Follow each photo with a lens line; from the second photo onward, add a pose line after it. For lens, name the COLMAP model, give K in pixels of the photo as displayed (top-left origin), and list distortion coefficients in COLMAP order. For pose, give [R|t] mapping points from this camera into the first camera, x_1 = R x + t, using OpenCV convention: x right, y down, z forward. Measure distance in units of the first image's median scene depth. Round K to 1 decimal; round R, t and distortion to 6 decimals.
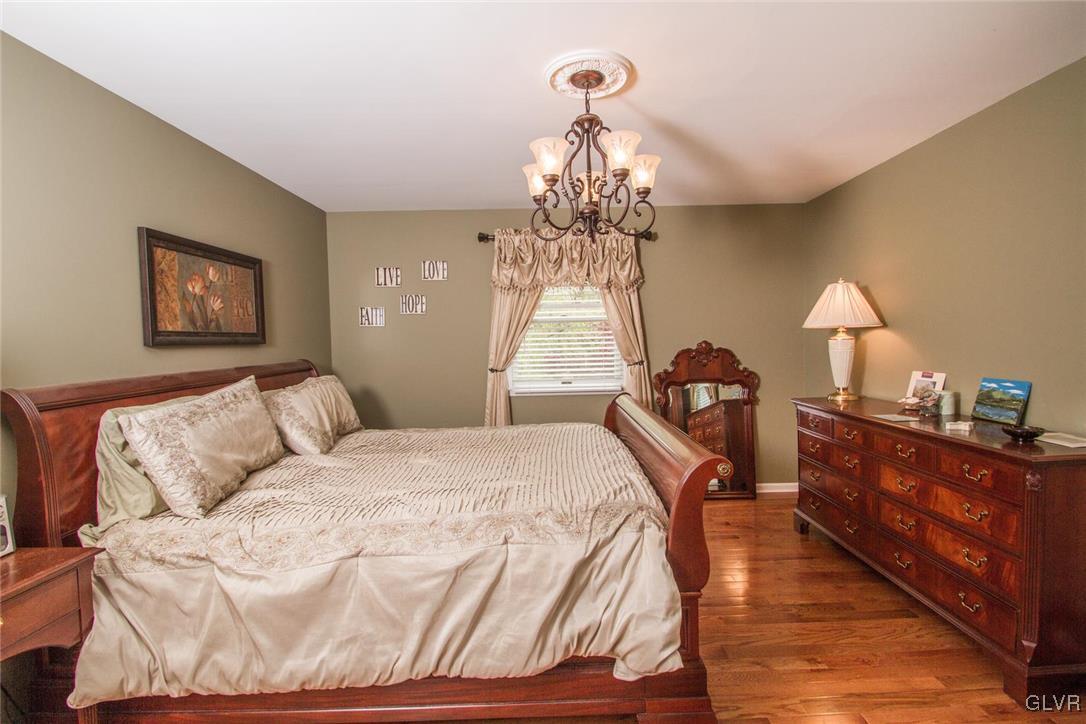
lens RADIAL K [[502.5, 0, 558.9], [0, 502.5, 364.7], [0, 0, 1]] dist [0.008674, -0.013727]
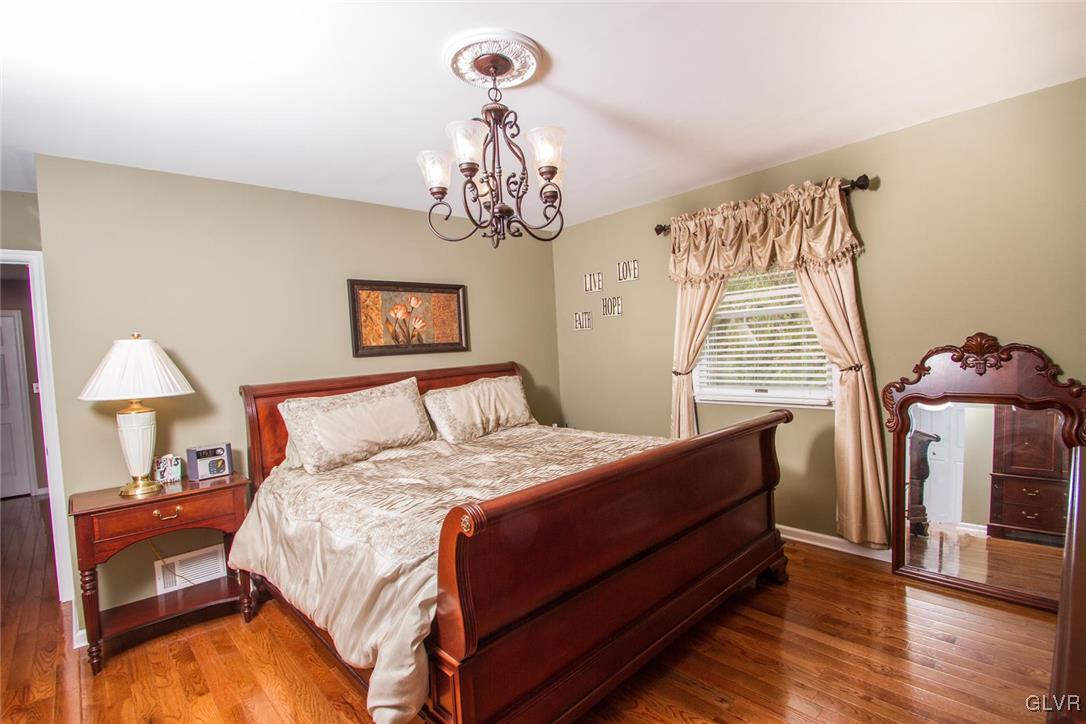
lens RADIAL K [[502.5, 0, 558.9], [0, 502.5, 364.7], [0, 0, 1]] dist [0.008674, -0.013727]
pose [[0.683087, 0.013394, -0.730214, 0.527607], [0.002643, 0.999780, 0.020811, -0.032049], [0.730332, -0.016145, 0.682901, 0.302276]]
